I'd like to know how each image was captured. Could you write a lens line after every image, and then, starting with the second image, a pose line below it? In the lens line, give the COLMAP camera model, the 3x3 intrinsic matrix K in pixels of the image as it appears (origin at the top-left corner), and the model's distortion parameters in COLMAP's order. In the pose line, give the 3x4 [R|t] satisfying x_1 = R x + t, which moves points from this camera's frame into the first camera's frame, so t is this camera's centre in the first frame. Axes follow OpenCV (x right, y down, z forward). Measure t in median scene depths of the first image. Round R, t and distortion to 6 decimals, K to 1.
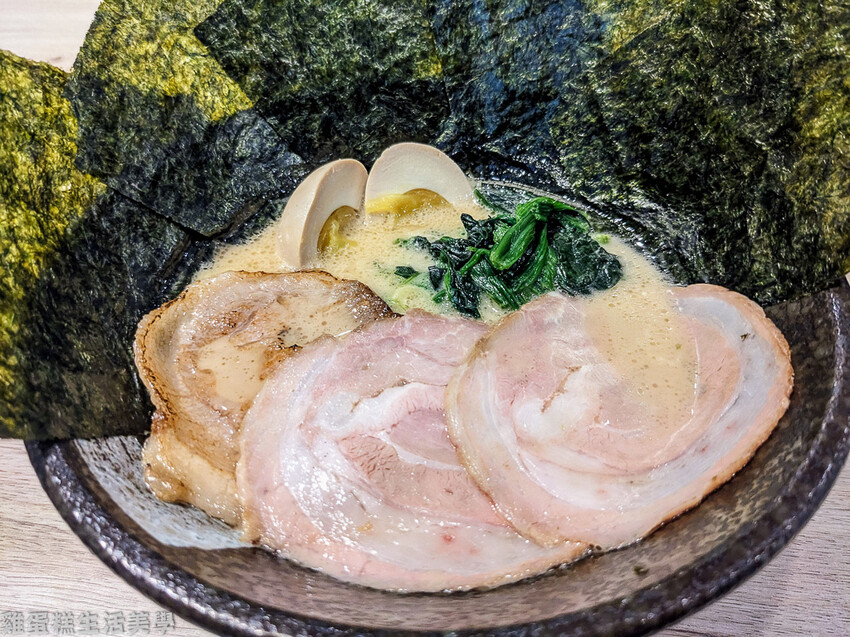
lens RADIAL K [[560.6, 0, 469.2], [0, 560.6, 316.6], [0, 0, 1]] dist [0.060726, -0.123983]
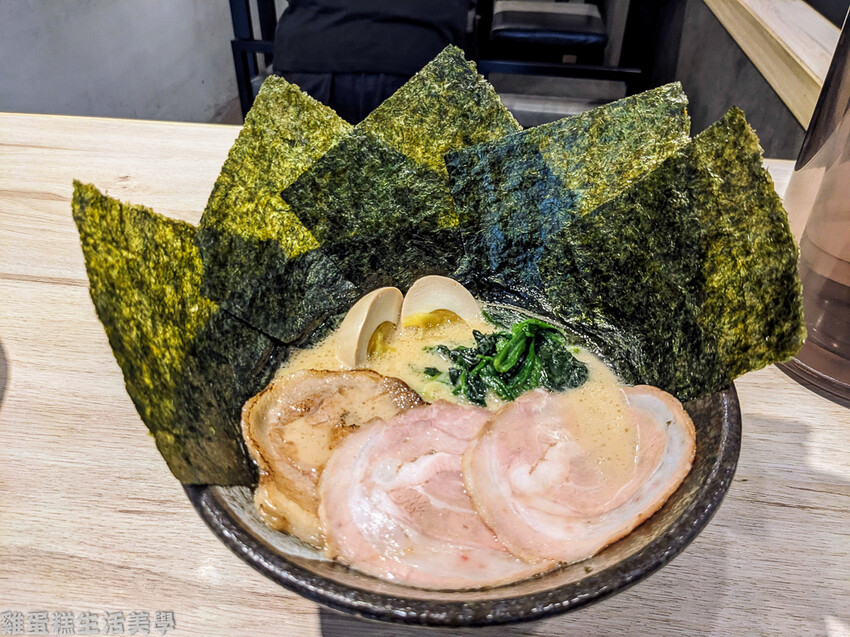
lens RADIAL K [[560.6, 0, 469.2], [0, 560.6, 316.6], [0, 0, 1]] dist [0.060726, -0.123983]
pose [[0.999878, 0.015606, 0.001063, -0.026636], [-0.015257, 0.987990, -0.153761, -0.003377], [-0.003450, 0.153726, 0.988107, -0.395812]]
